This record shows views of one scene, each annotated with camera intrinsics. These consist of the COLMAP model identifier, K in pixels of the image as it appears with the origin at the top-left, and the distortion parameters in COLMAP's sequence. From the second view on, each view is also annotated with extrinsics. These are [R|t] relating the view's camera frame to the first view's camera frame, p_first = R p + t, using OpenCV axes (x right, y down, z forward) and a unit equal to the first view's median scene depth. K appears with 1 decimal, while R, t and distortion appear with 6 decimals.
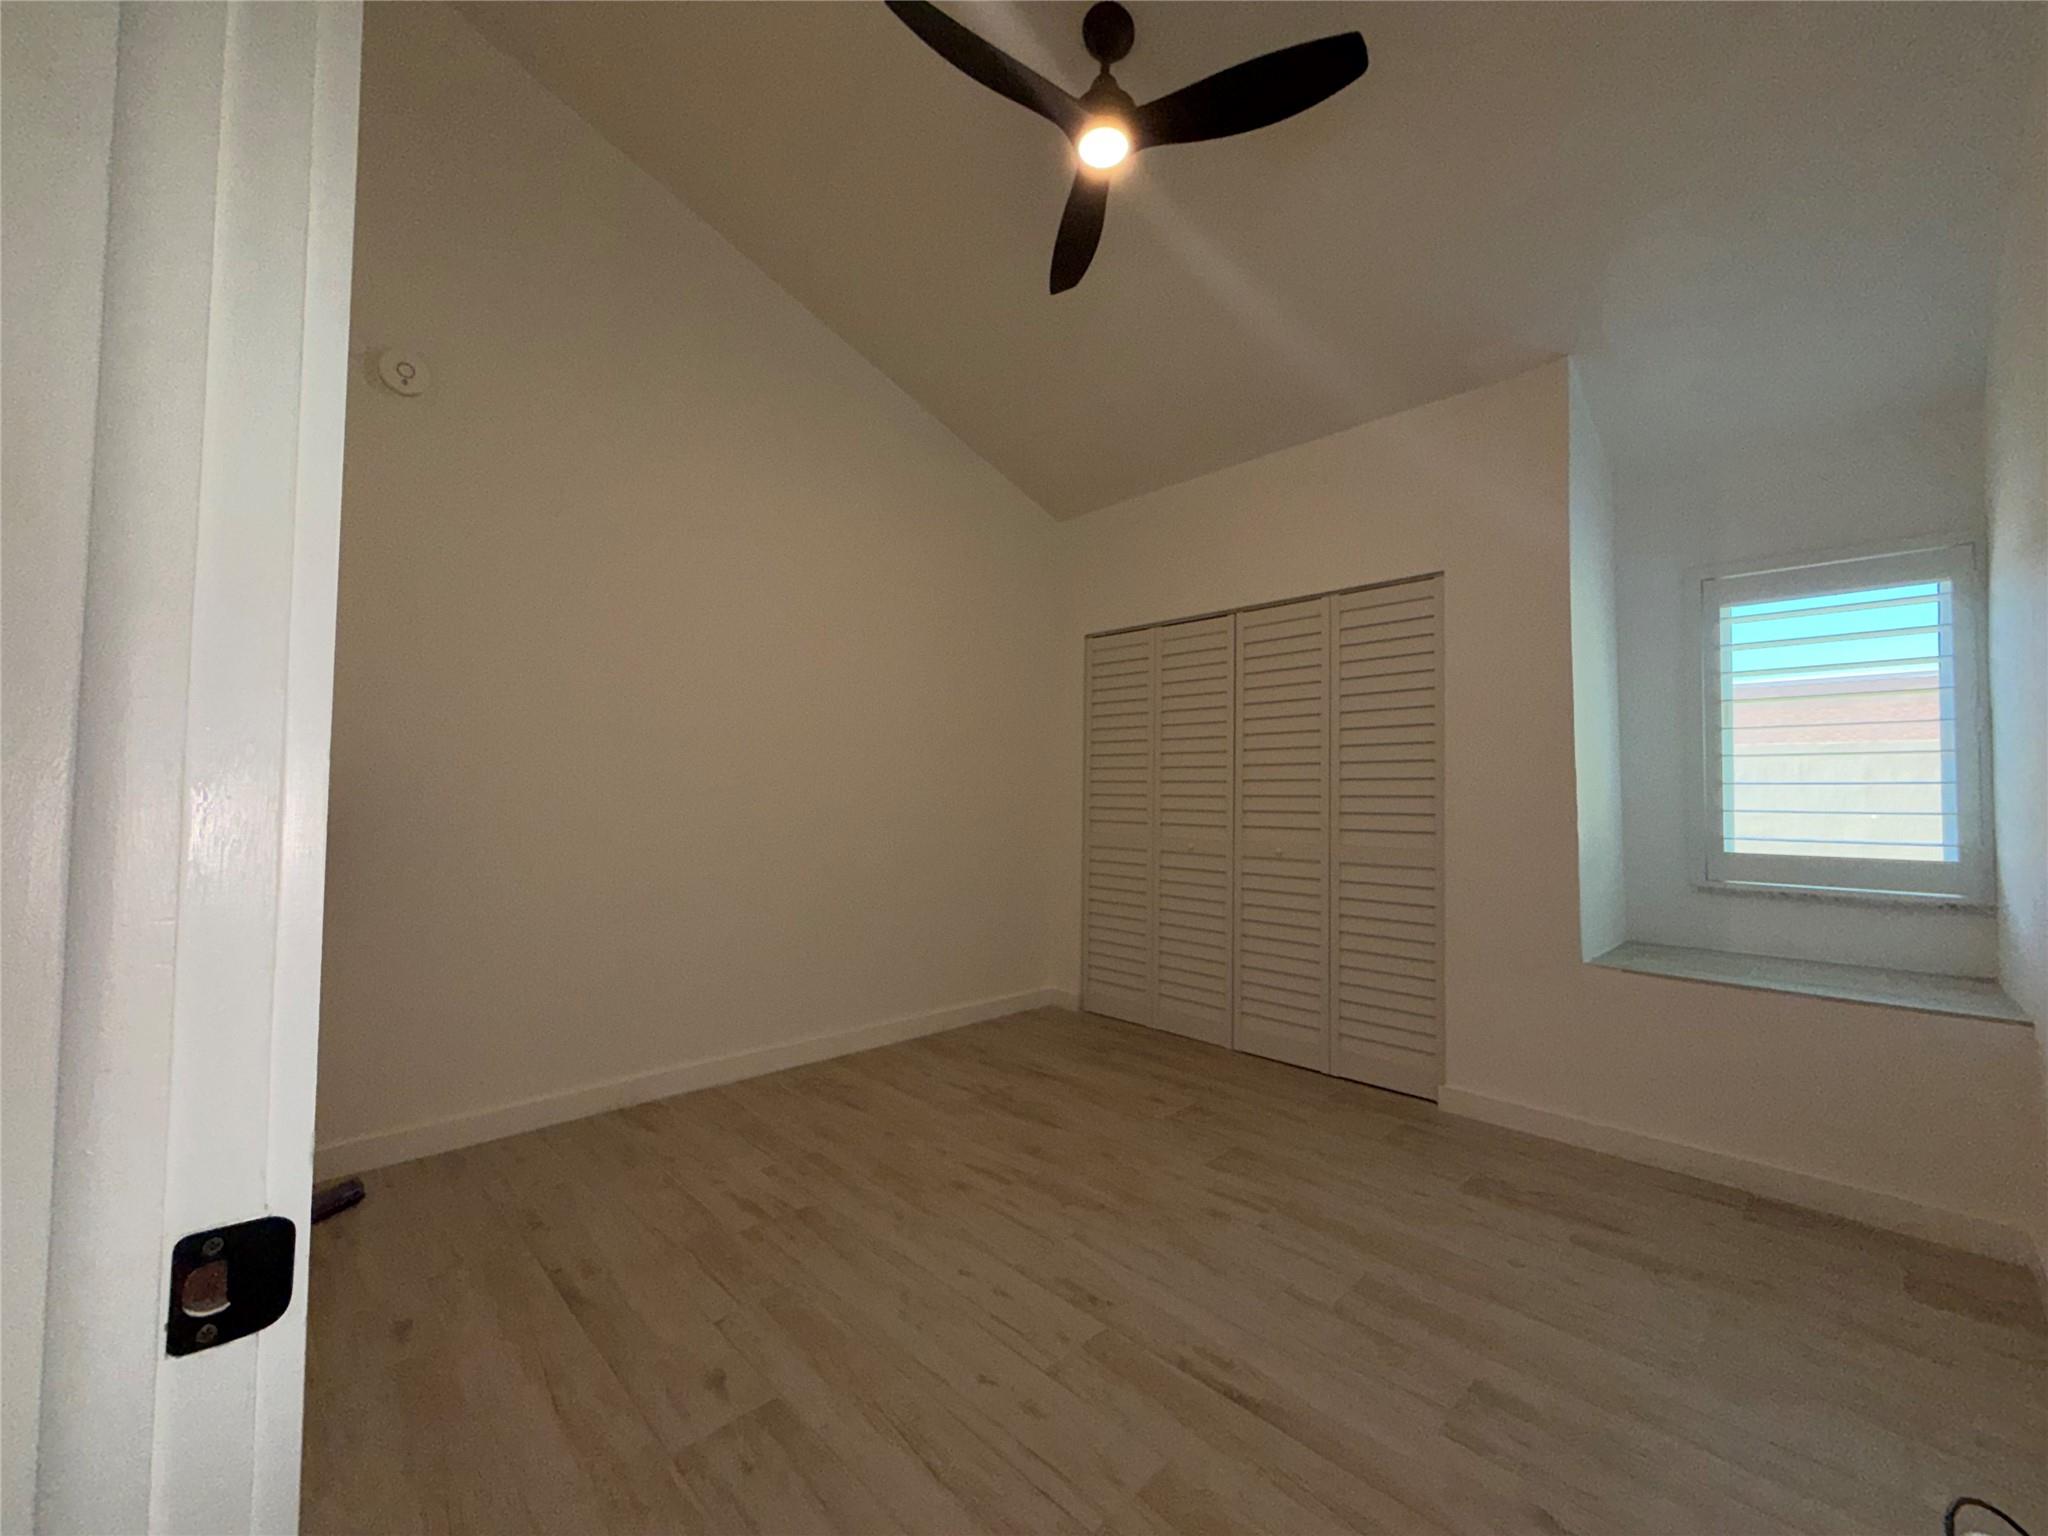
lens RADIAL K [[813.1, 0, 1024.1], [0, 813.1, 768.3], [0, 0, 1]] dist [-0.000335, -0.000461]
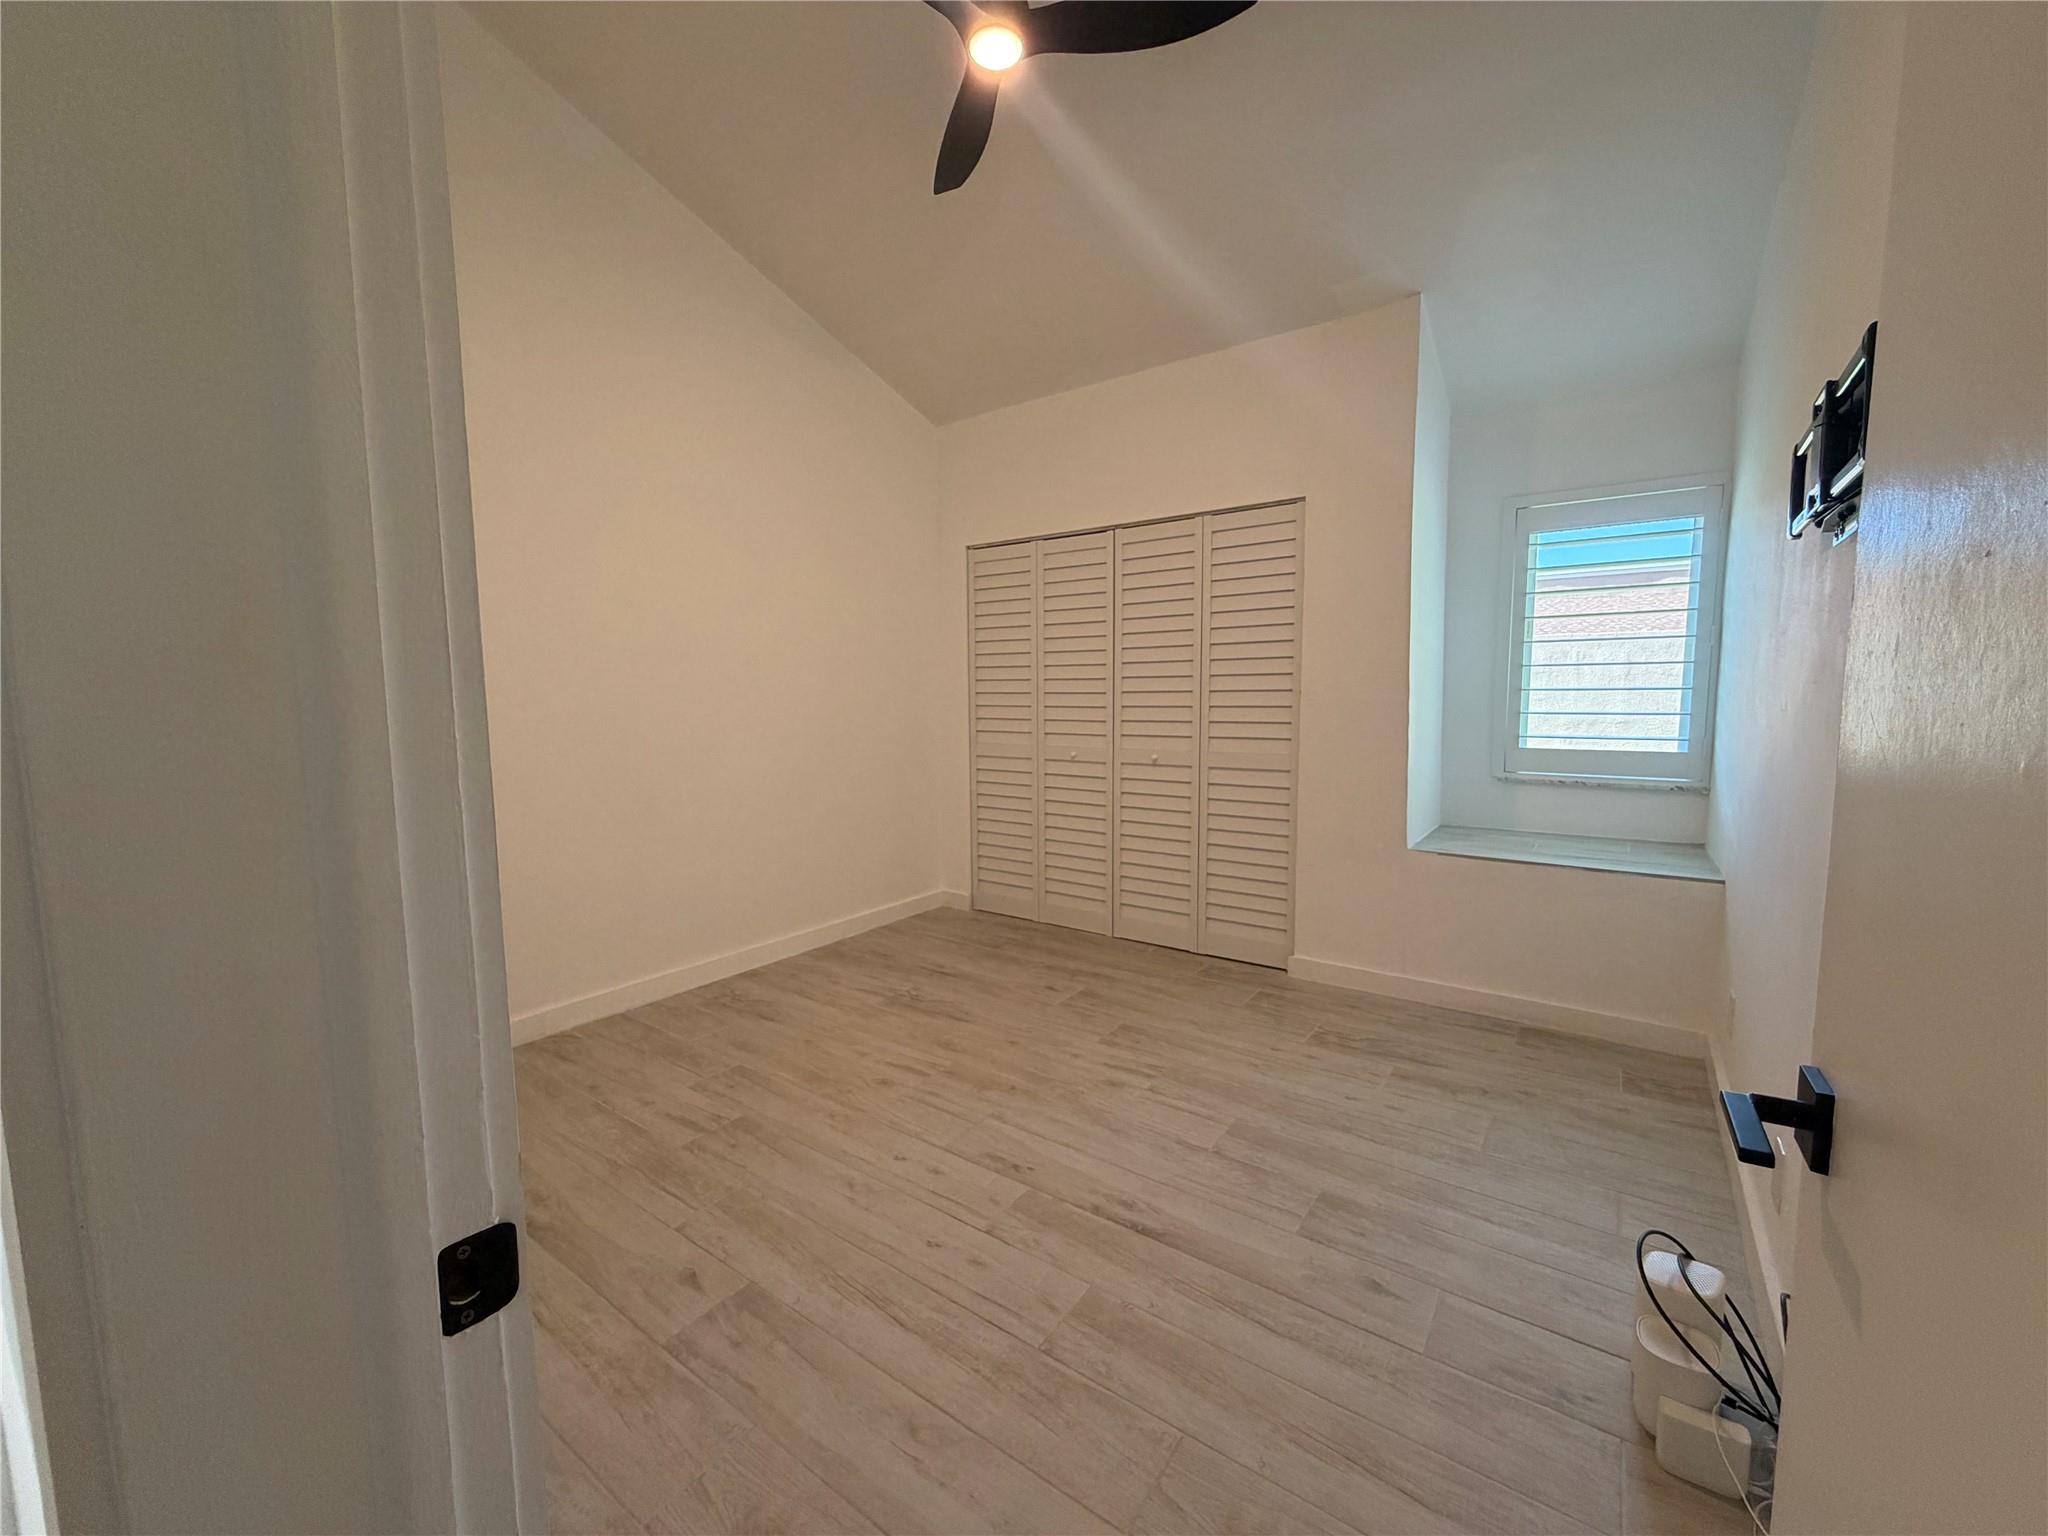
lens RADIAL K [[813.1, 0, 1023.3], [0, 813.1, 766.3], [0, 0, 1]] dist [-0.000335, -0.000461]
pose [[0.985640, -0.038855, 0.164329, -0.054164], [0.016707, 0.990831, 0.134068, -0.050470], [-0.168031, -0.129397, 0.977252, -0.044488]]
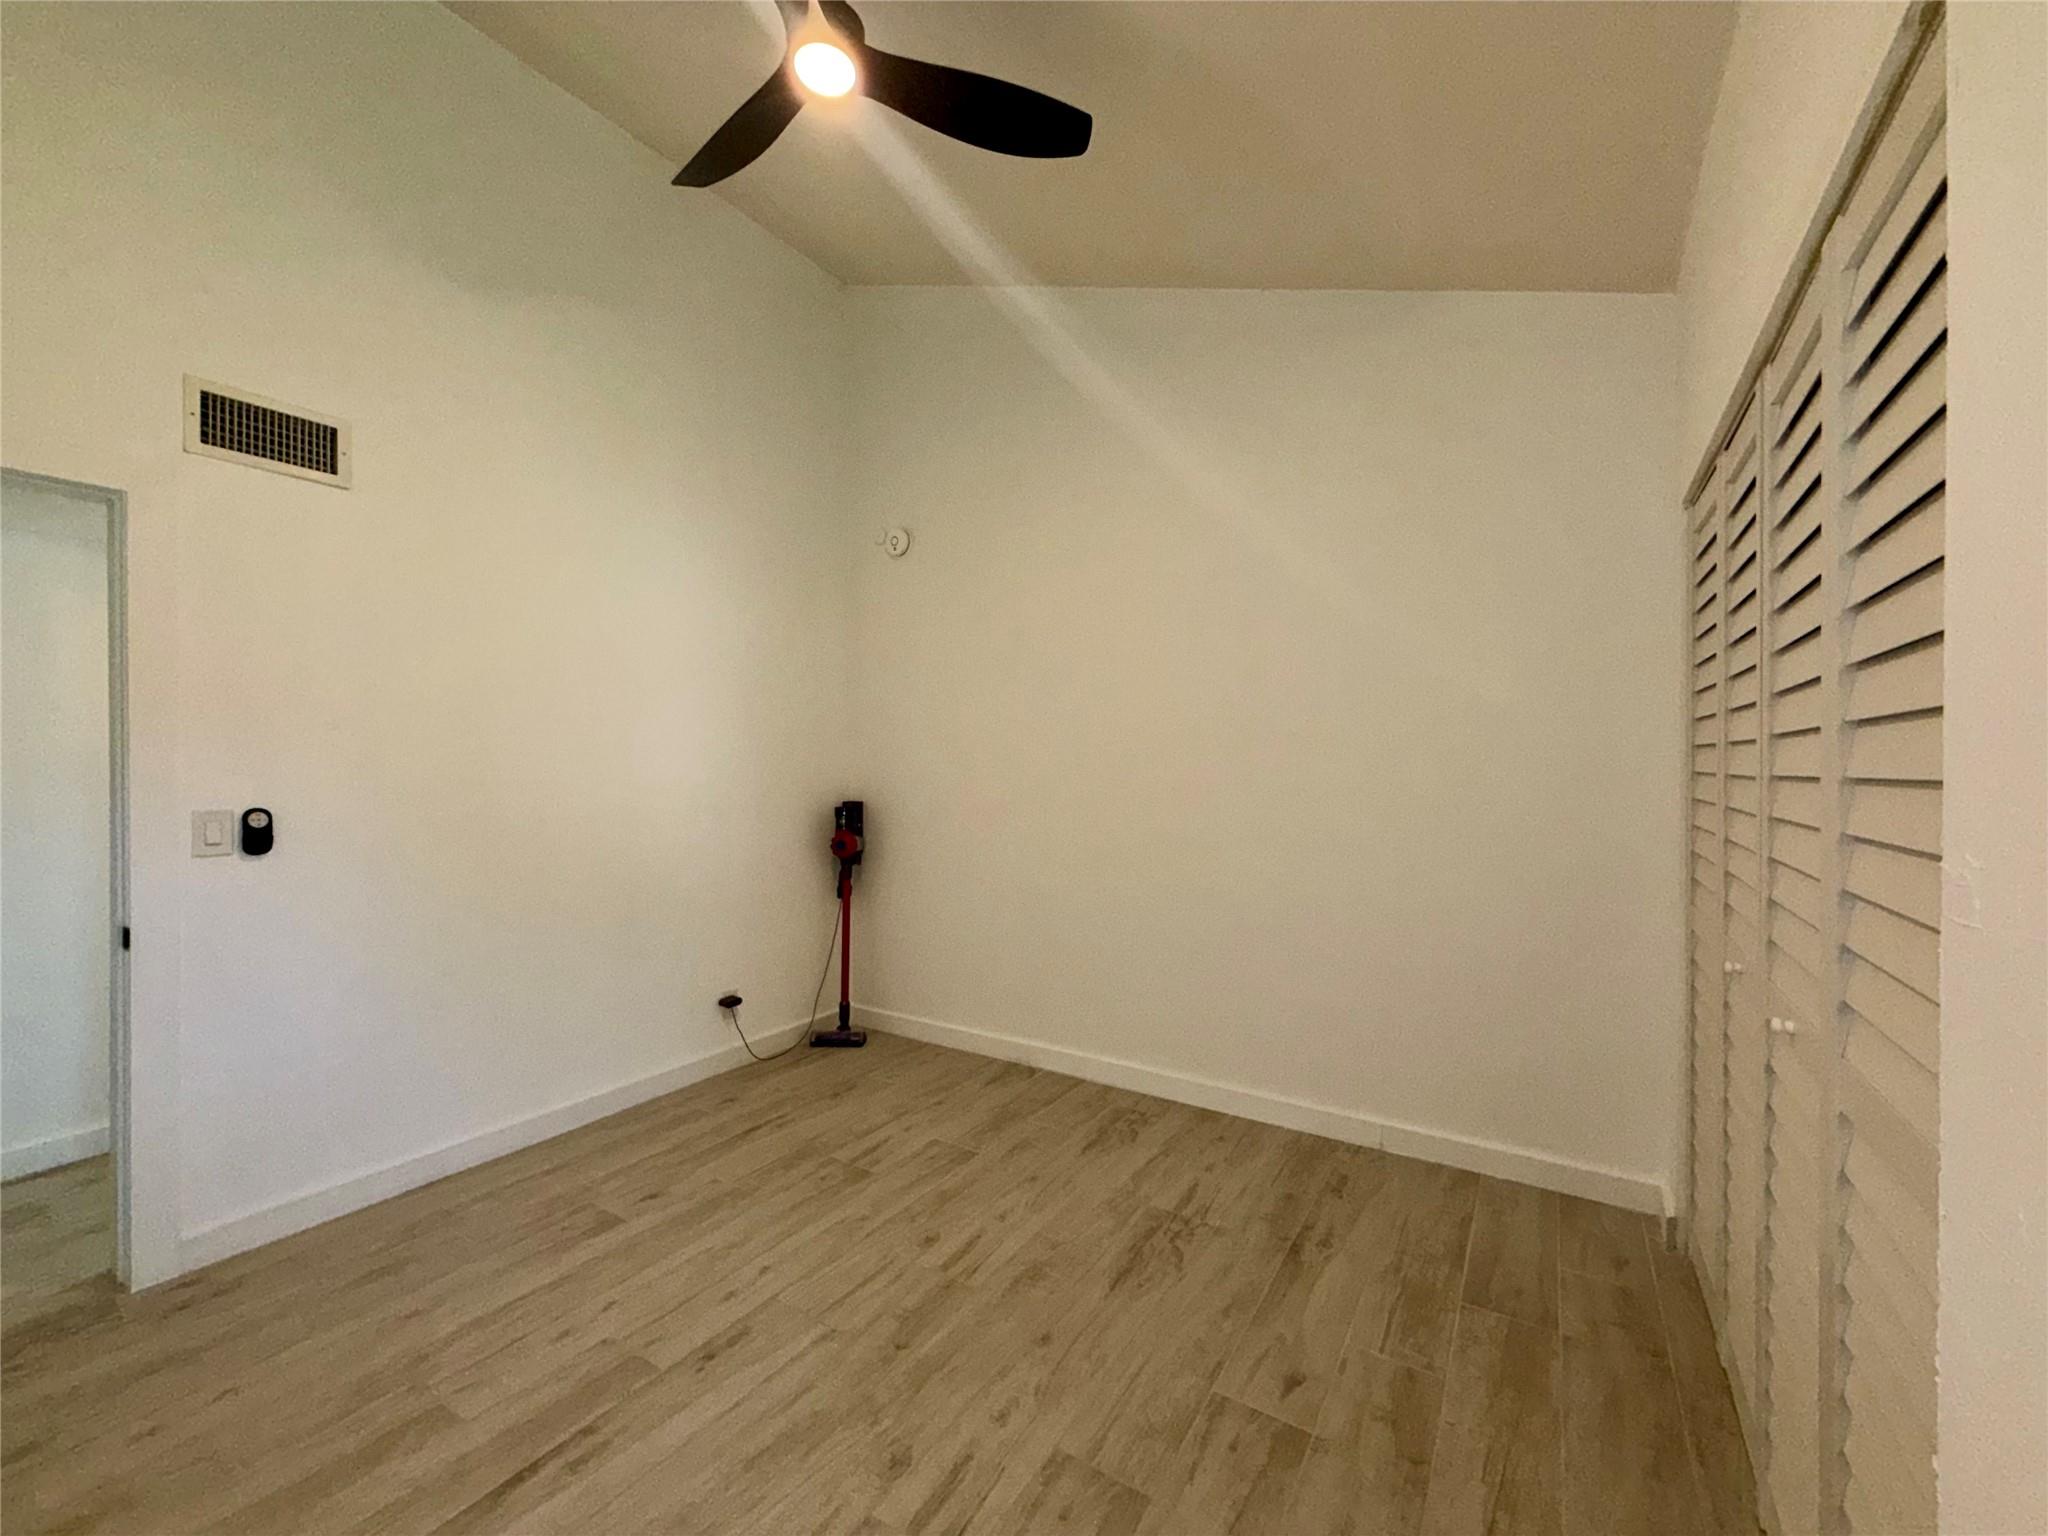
lens RADIAL K [[813.1, 0, 1020.9], [0, 813.1, 768.1], [0, 0, 1]] dist [-0.000335, -0.000461]
pose [[0.220302, -0.009681, -0.975384, 0.850530], [0.038213, 0.999269, -0.001287, -0.036370], [0.974683, -0.036989, 0.220510, 0.876596]]
